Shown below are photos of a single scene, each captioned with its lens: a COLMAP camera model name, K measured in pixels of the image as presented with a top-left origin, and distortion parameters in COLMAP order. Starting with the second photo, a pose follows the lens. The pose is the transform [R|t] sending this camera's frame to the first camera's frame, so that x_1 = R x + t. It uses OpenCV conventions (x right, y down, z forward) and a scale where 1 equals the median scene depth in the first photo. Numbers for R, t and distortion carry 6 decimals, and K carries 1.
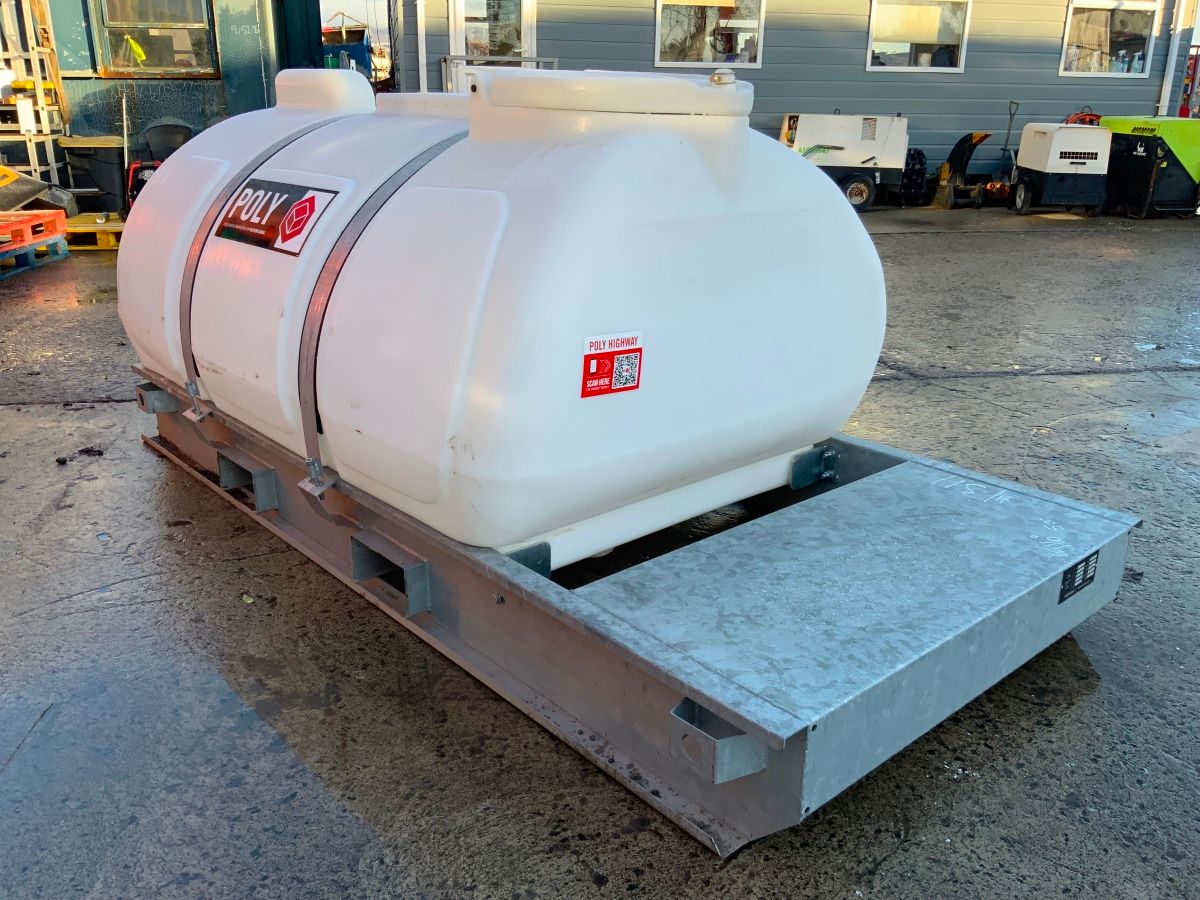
lens RADIAL K [[999.2, 0, 600.0], [0, 999.2, 450.0], [0, 0, 1]] dist [0.042992, -0.094511]
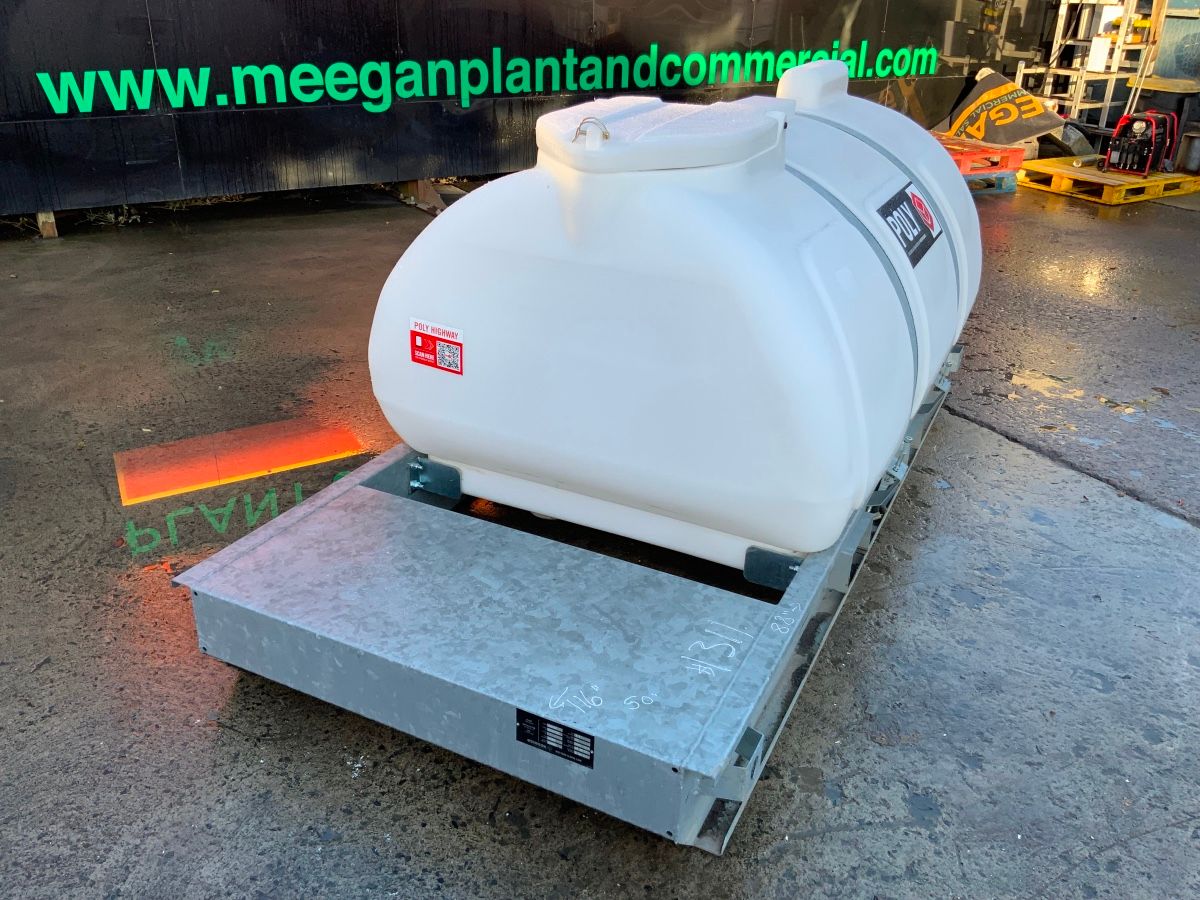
lens RADIAL K [[999.2, 0, 600.0], [0, 999.2, 450.0], [0, 0, 1]] dist [0.042992, -0.094511]
pose [[0.379377, 0.398394, -0.835078, 1.147682], [-0.328214, 0.901803, 0.281119, -0.374086], [0.865072, 0.167434, 0.472882, 0.575385]]
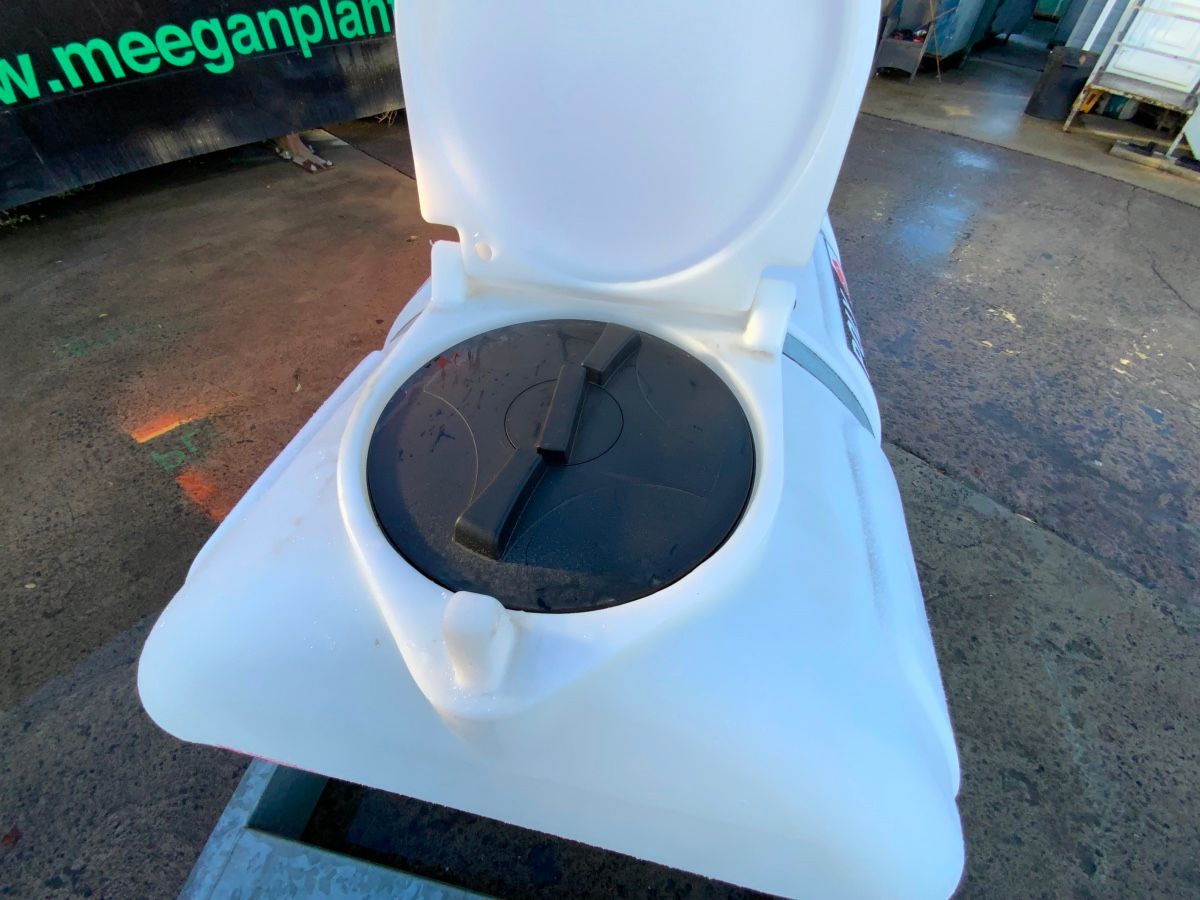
lens RADIAL K [[483.5, 0, 600.0], [0, 483.5, 450.0], [0, 0, 1]] dist [0.022508, -0.021197]
pose [[0.602894, 0.607462, -0.517212, 0.204120], [-0.285639, 0.769657, 0.570999, -0.536896], [0.744936, -0.196516, 0.637536, 0.954630]]
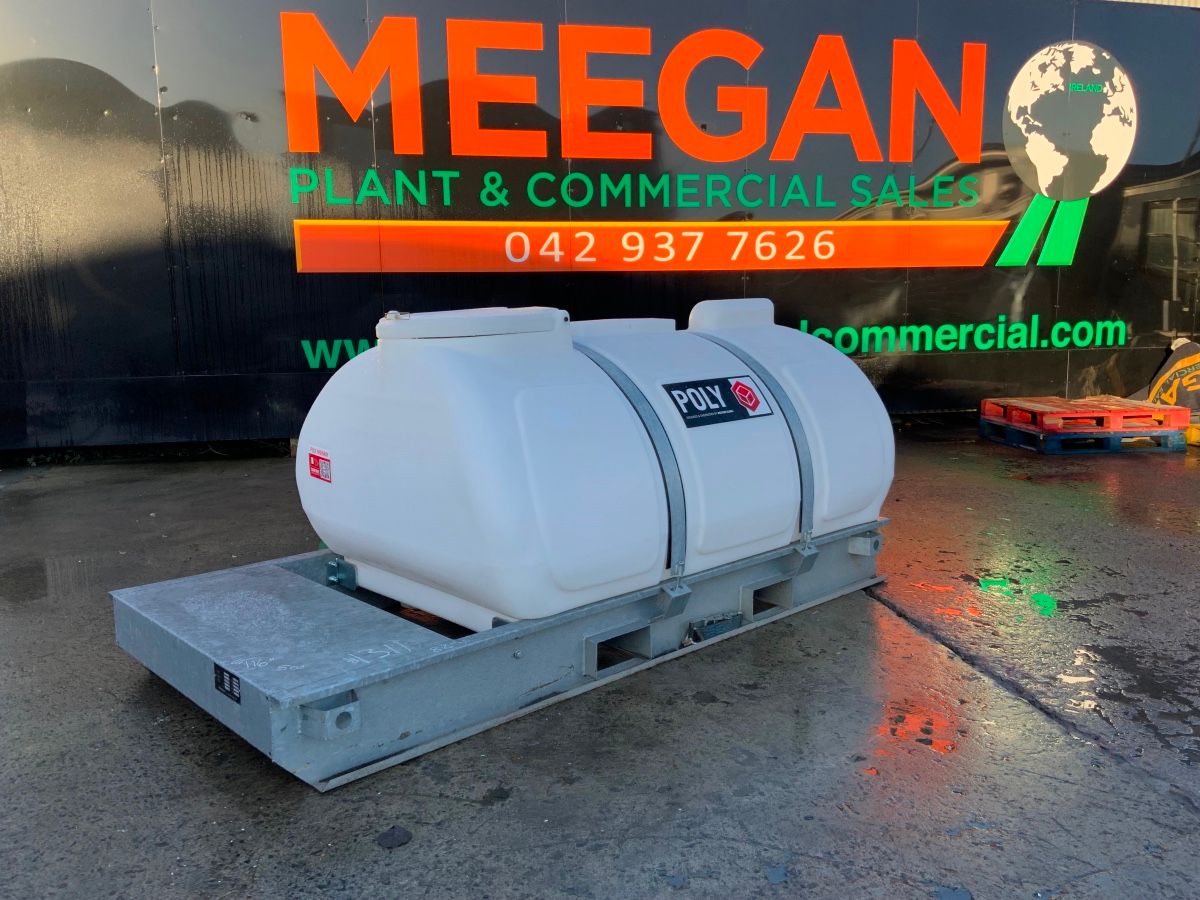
lens RADIAL K [[987.4, 0, 600.0], [0, 987.4, 450.0], [0, 0, 1]] dist [0.093256, -0.166549]
pose [[0.035099, 0.143642, -0.989007, 1.750225], [-0.320905, 0.938831, 0.124966, -0.480071], [0.946461, 0.312991, 0.079047, 1.275290]]
